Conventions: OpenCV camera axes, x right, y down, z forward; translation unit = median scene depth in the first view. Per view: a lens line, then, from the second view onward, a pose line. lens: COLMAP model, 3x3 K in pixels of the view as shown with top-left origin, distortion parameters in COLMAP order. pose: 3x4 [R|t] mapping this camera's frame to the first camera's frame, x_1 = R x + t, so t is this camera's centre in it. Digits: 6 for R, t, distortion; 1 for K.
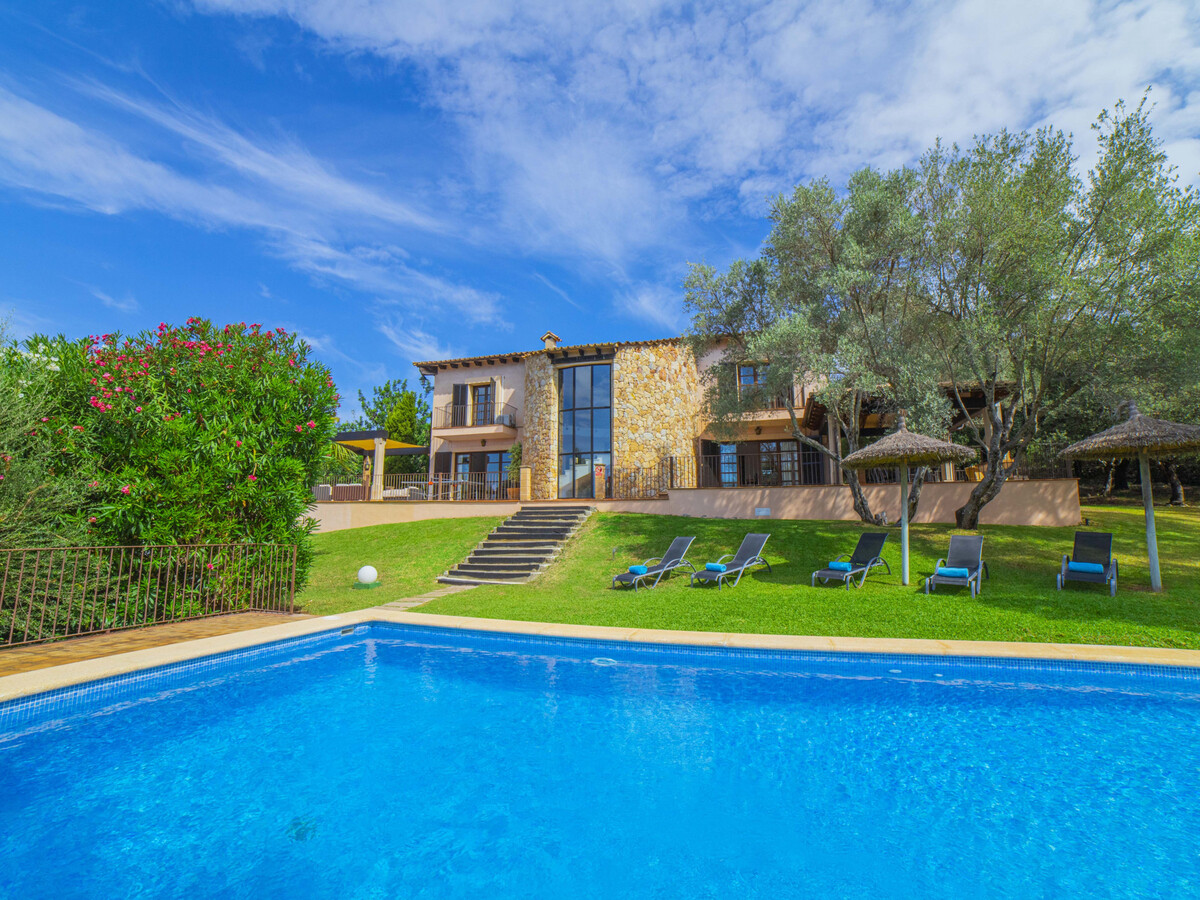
lens RADIAL K [[542.1, 0, 600.0], [0, 542.1, 450.0], [0, 0, 1]] dist [-0.112004, 0.036607]
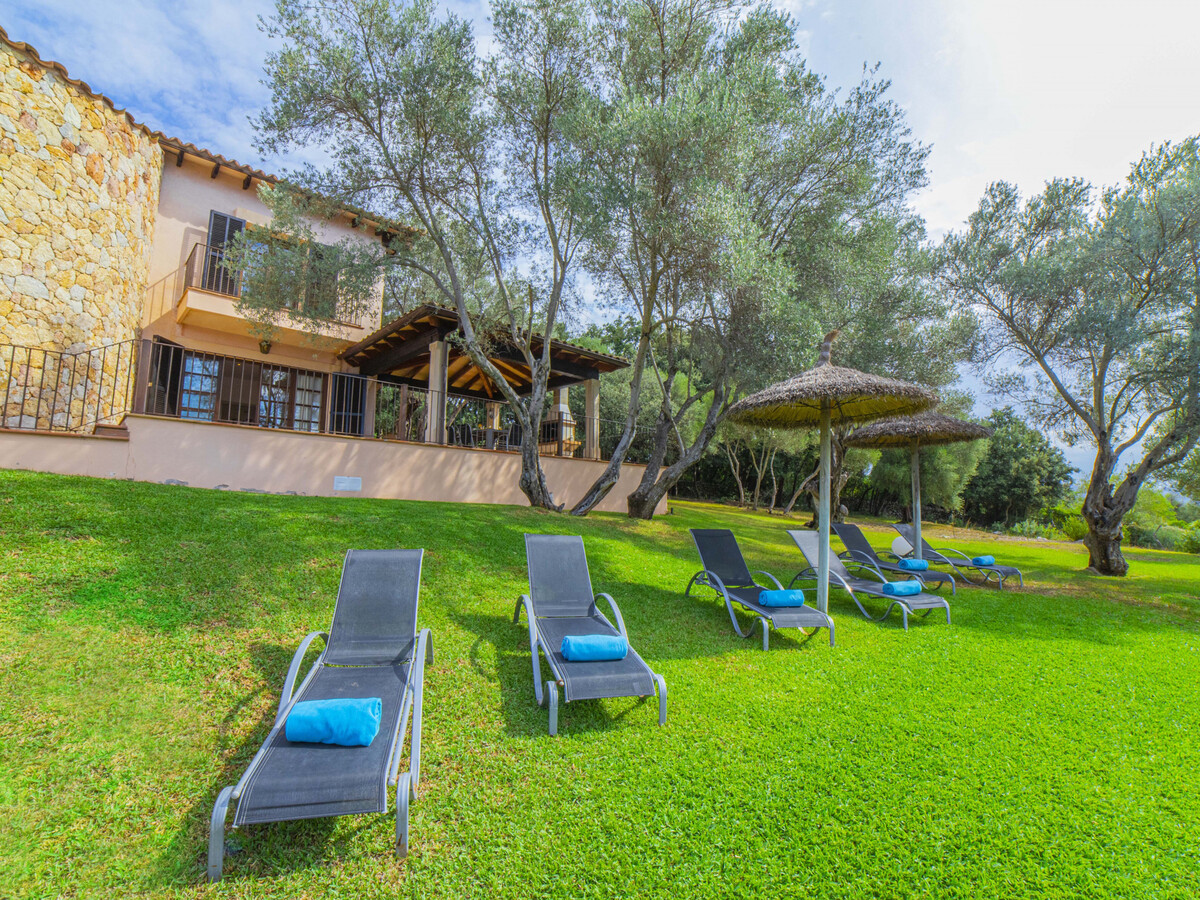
lens RADIAL K [[542.1, 0, 600.0], [0, 542.1, 450.0], [0, 0, 1]] dist [-0.112004, 0.036607]
pose [[0.444493, 0.093267, 0.890914, -0.040270], [-0.129815, 0.990773, -0.038954, 0.051407], [-0.886326, -0.098339, 0.452499, 0.395759]]
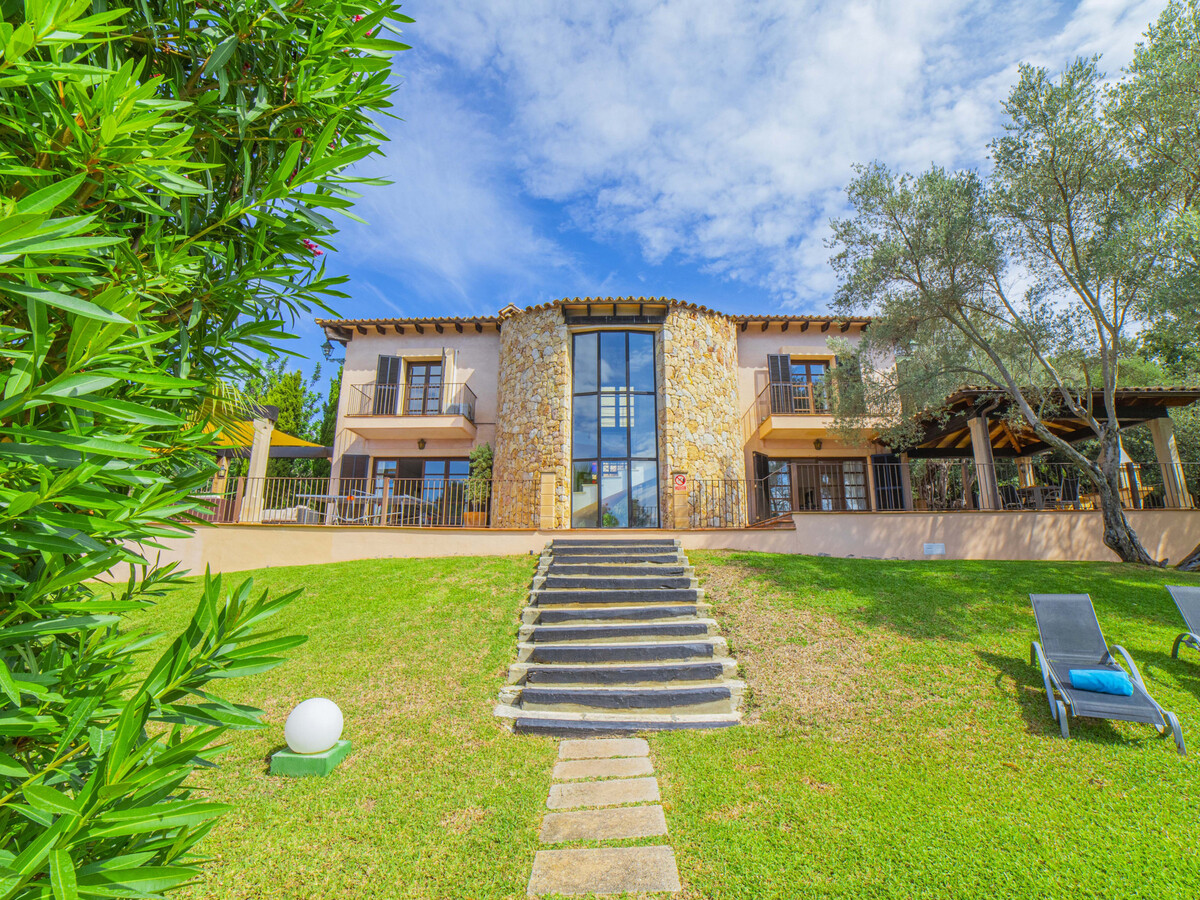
lens RADIAL K [[542.1, 0, 600.0], [0, 542.1, 450.0], [0, 0, 1]] dist [-0.112004, 0.036607]
pose [[0.963479, 0.058238, 0.261374, -0.202794], [-0.039120, 0.996204, -0.077764, 0.042908], [-0.264910, 0.064699, 0.962100, 0.347437]]
